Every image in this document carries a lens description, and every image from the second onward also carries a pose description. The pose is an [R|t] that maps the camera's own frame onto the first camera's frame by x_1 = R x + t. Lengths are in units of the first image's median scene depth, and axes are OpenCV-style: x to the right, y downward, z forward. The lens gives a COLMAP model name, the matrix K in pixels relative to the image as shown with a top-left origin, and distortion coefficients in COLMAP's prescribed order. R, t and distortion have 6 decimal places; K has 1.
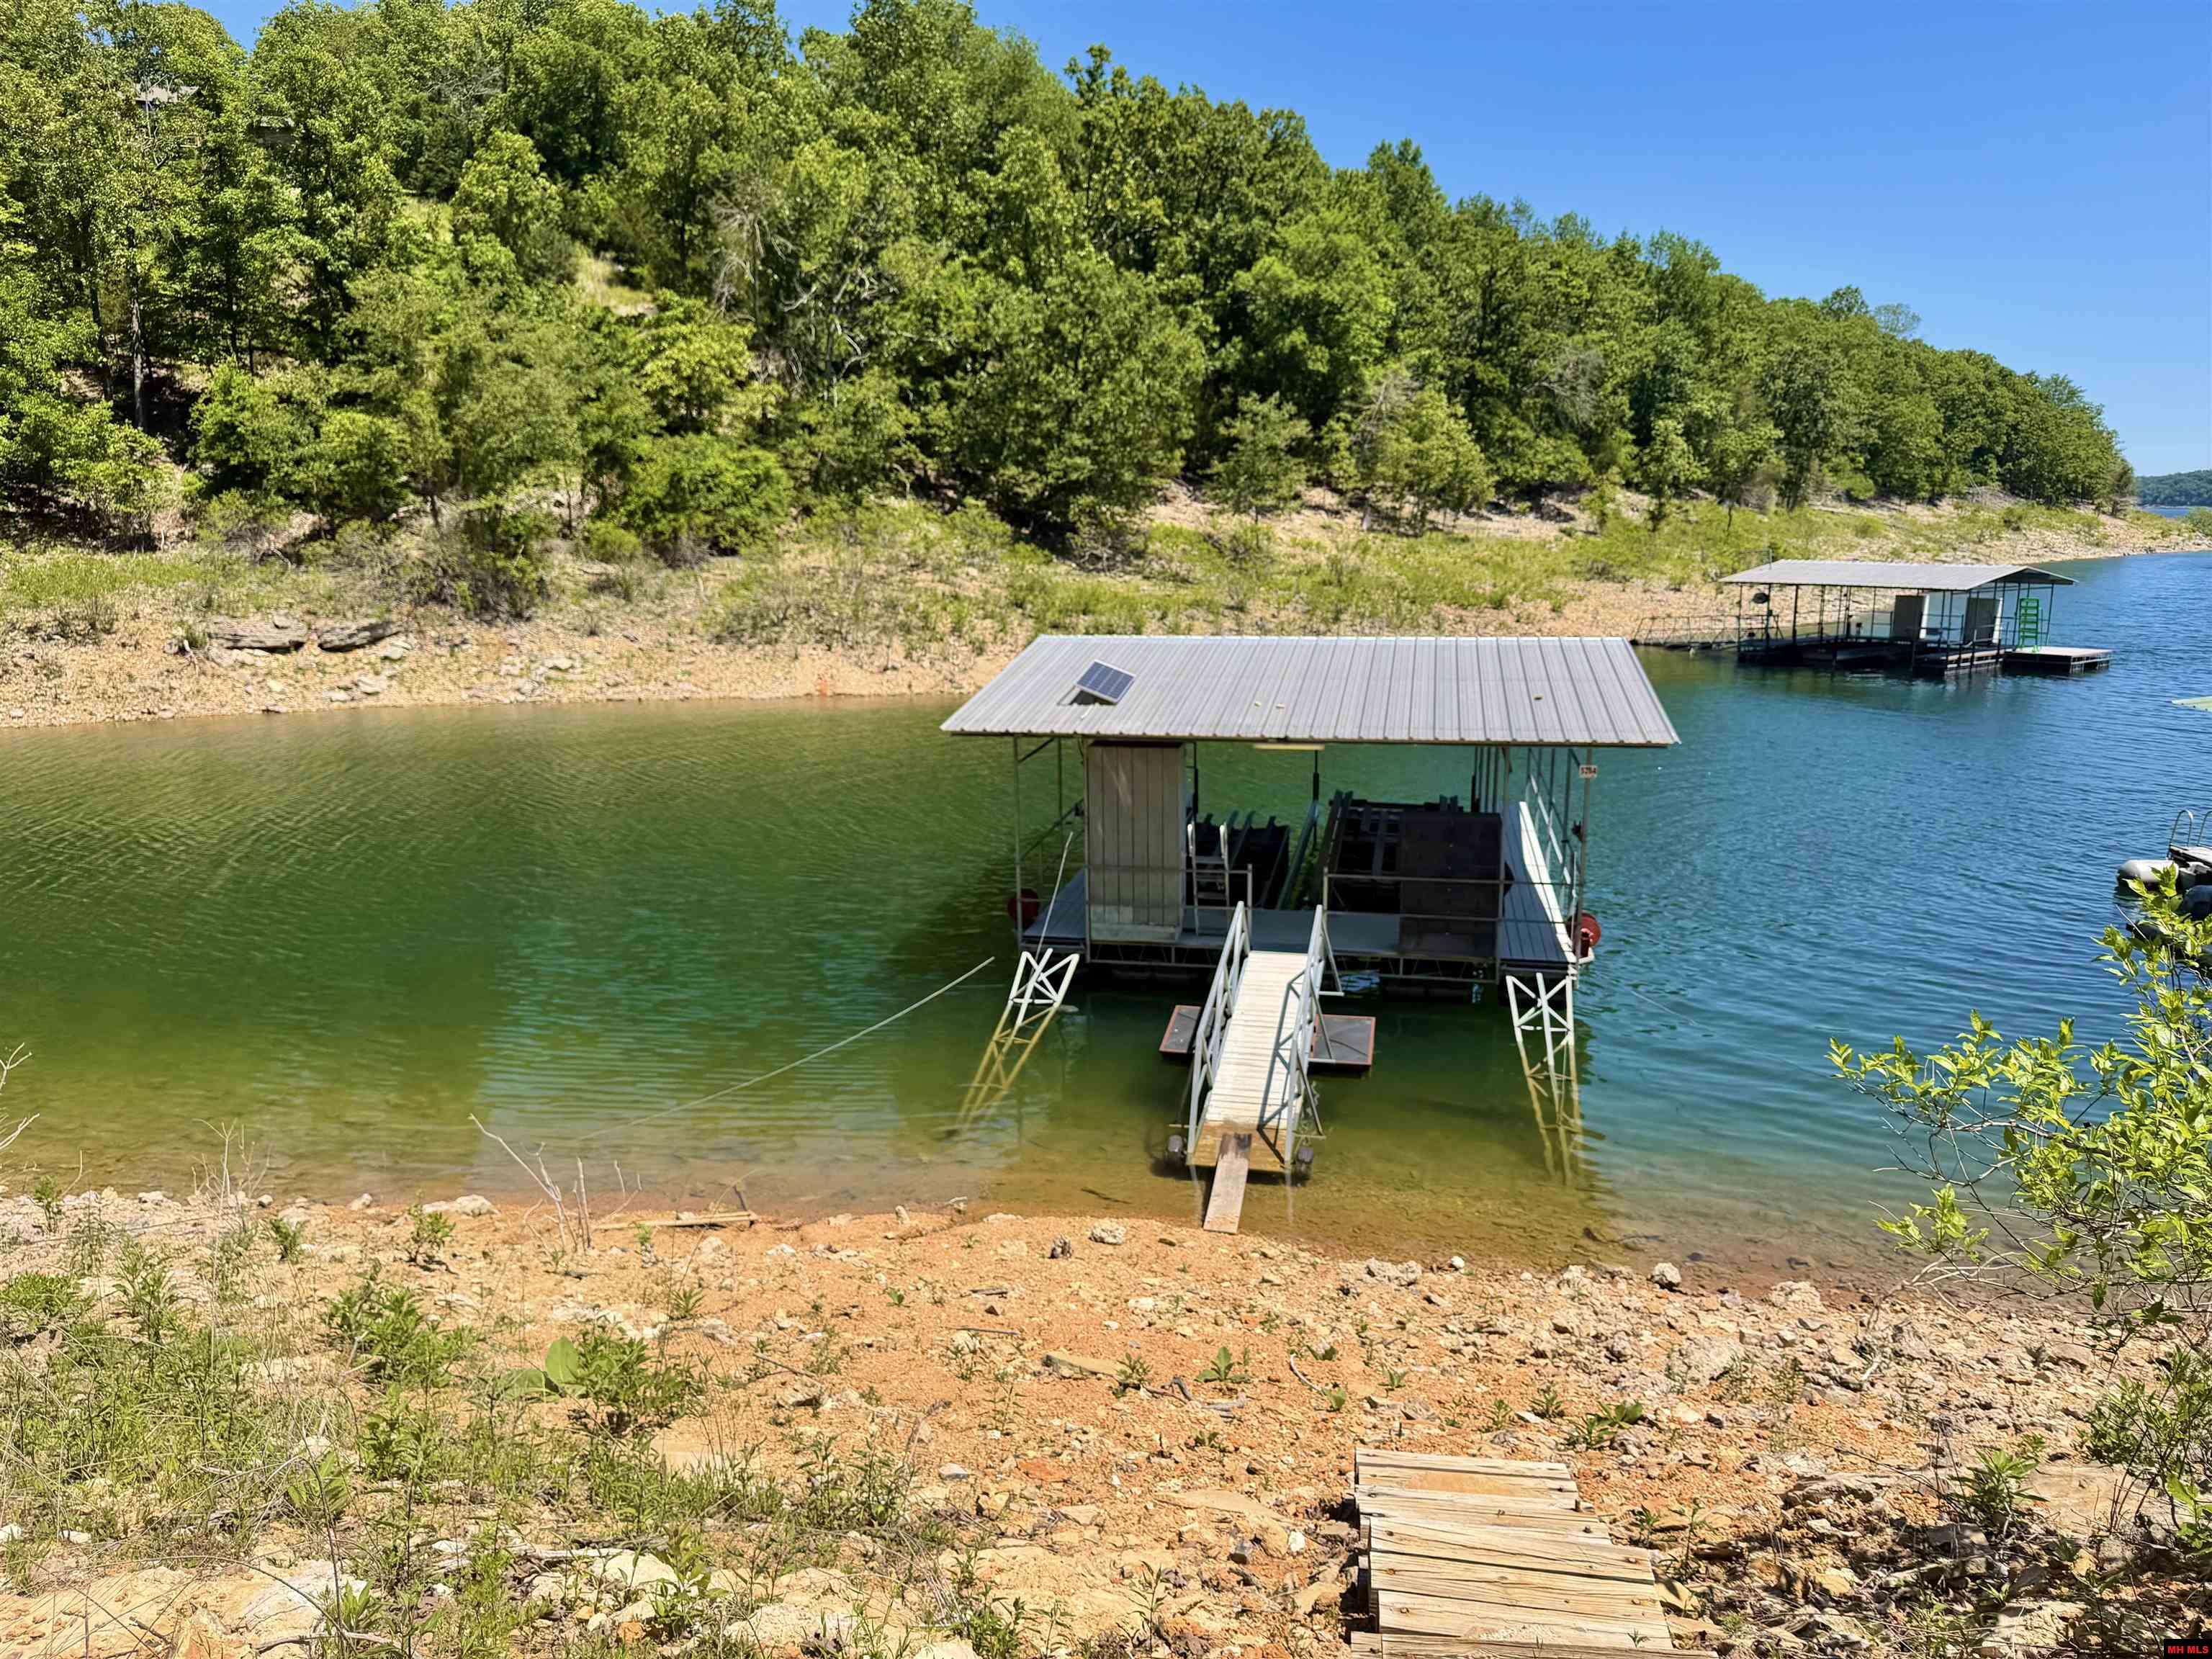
lens RADIAL K [[1547.6, 0, 1106.0], [0, 1547.6, 829.5], [0, 0, 1]] dist [0.163059, -0.298057]
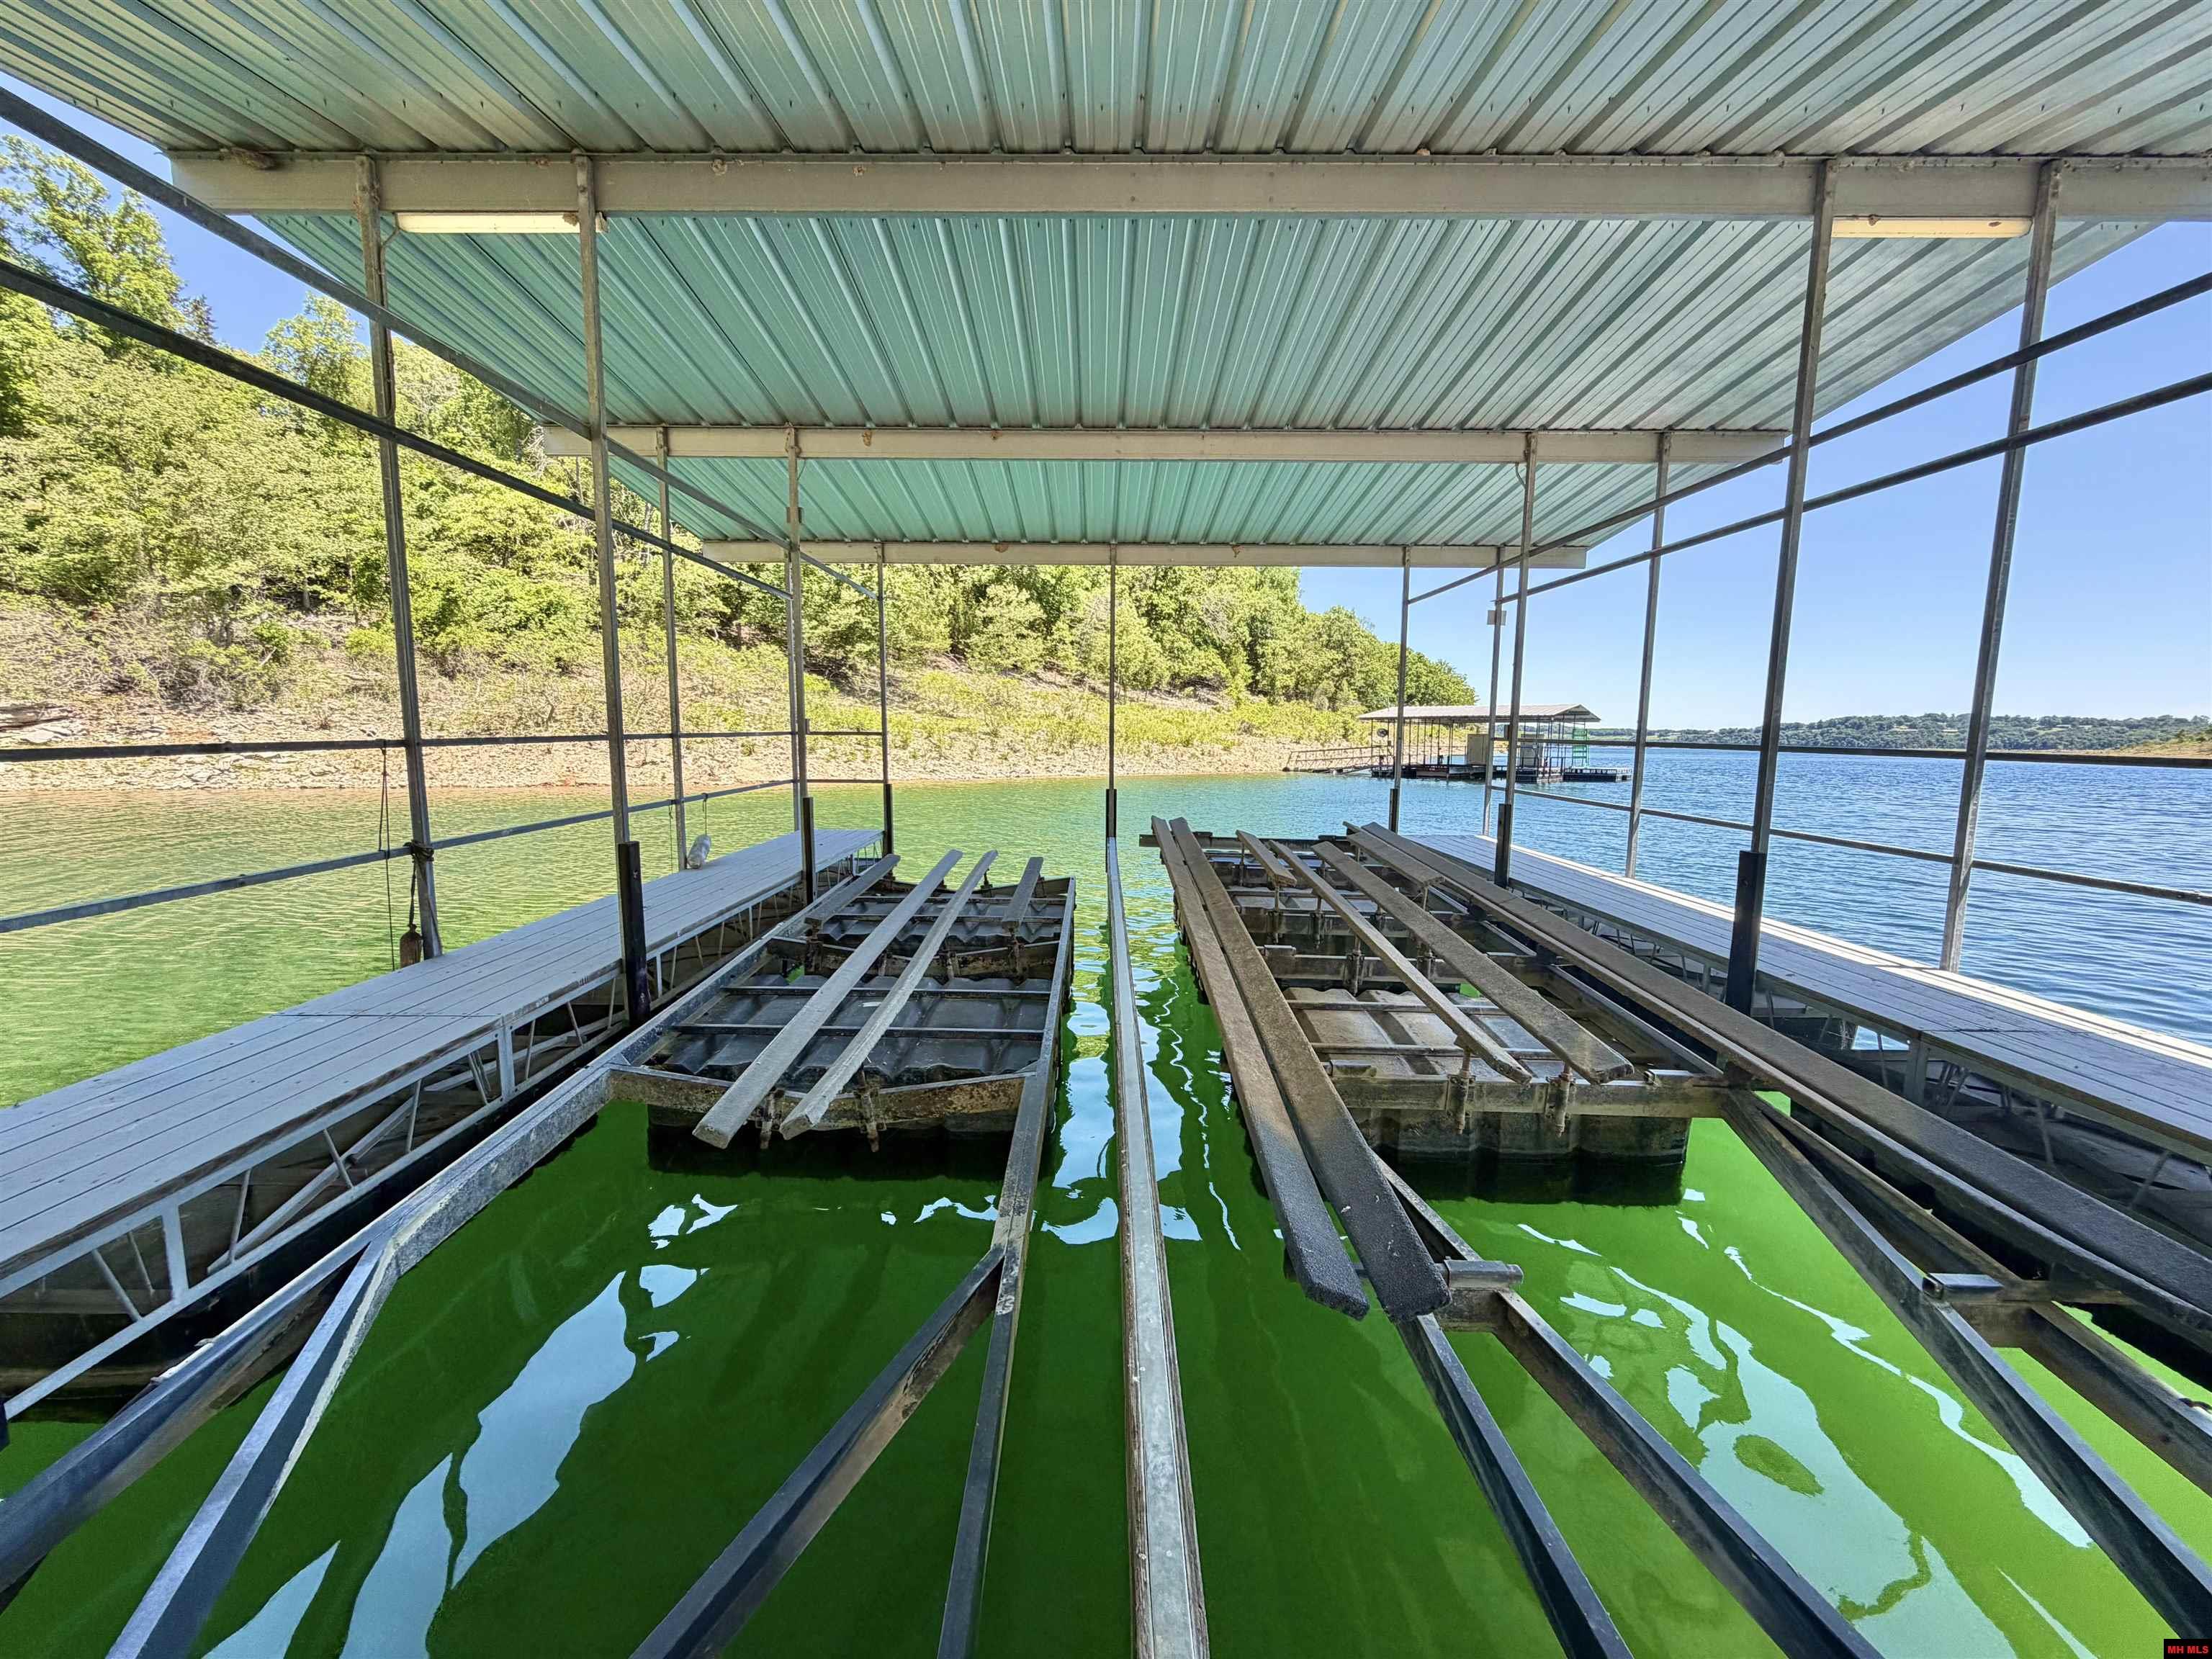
lens RADIAL K [[879.7, 0, 1092.6], [0, 879.7, 826.2], [0, 0, 1]] dist [-0.001889, 0.000843]
pose [[0.982174, -0.004490, 0.187919, 0.032338], [0.024476, 0.994259, -0.104168, 0.003806], [-0.186372, 0.106910, 0.976645, 0.318115]]
